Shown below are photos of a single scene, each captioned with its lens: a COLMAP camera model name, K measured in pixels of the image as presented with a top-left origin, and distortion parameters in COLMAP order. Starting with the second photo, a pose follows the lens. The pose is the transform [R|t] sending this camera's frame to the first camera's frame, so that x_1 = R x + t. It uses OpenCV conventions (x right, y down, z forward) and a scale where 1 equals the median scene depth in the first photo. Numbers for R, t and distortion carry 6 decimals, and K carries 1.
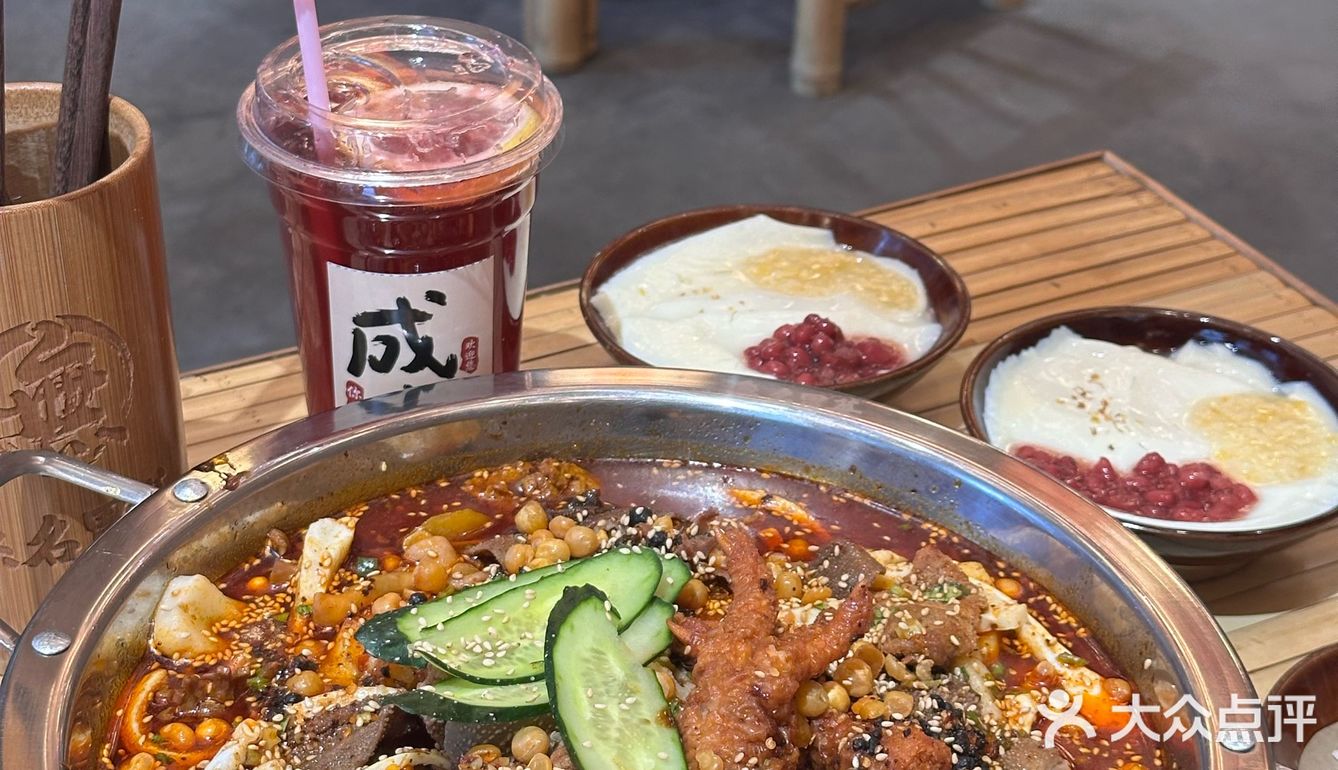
lens RADIAL K [[2396.7, 0, 669.0], [0, 2396.7, 385.0], [0, 0, 1]] dist [0.153244, 0.098743]
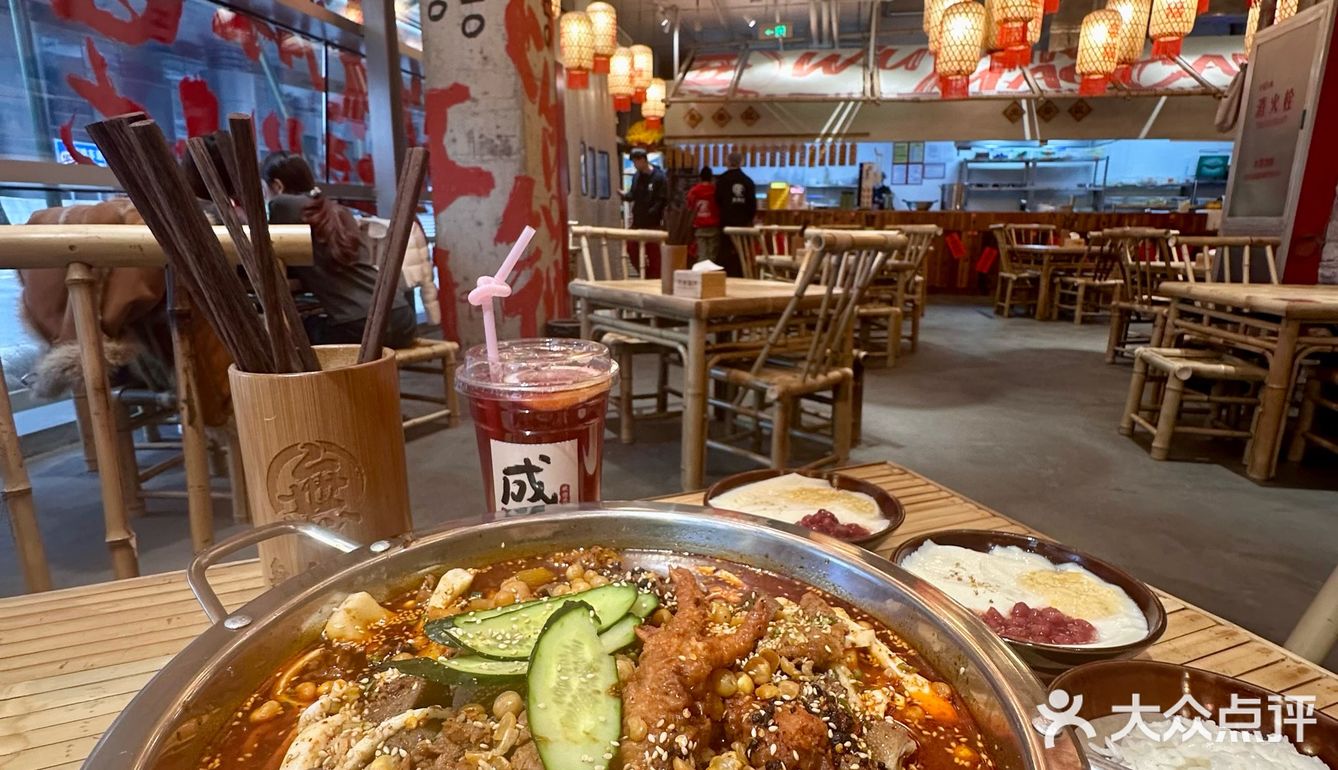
lens RADIAL K [[719.6, 0, 669.0], [0, 719.6, 385.0], [0, 0, 1]] dist [-0.001208, -0.000696]
pose [[0.995652, 0.006361, -0.092930, 0.061976], [-0.034411, 0.952210, -0.303499, 0.090061], [0.086558, 0.305377, 0.948289, 0.527132]]
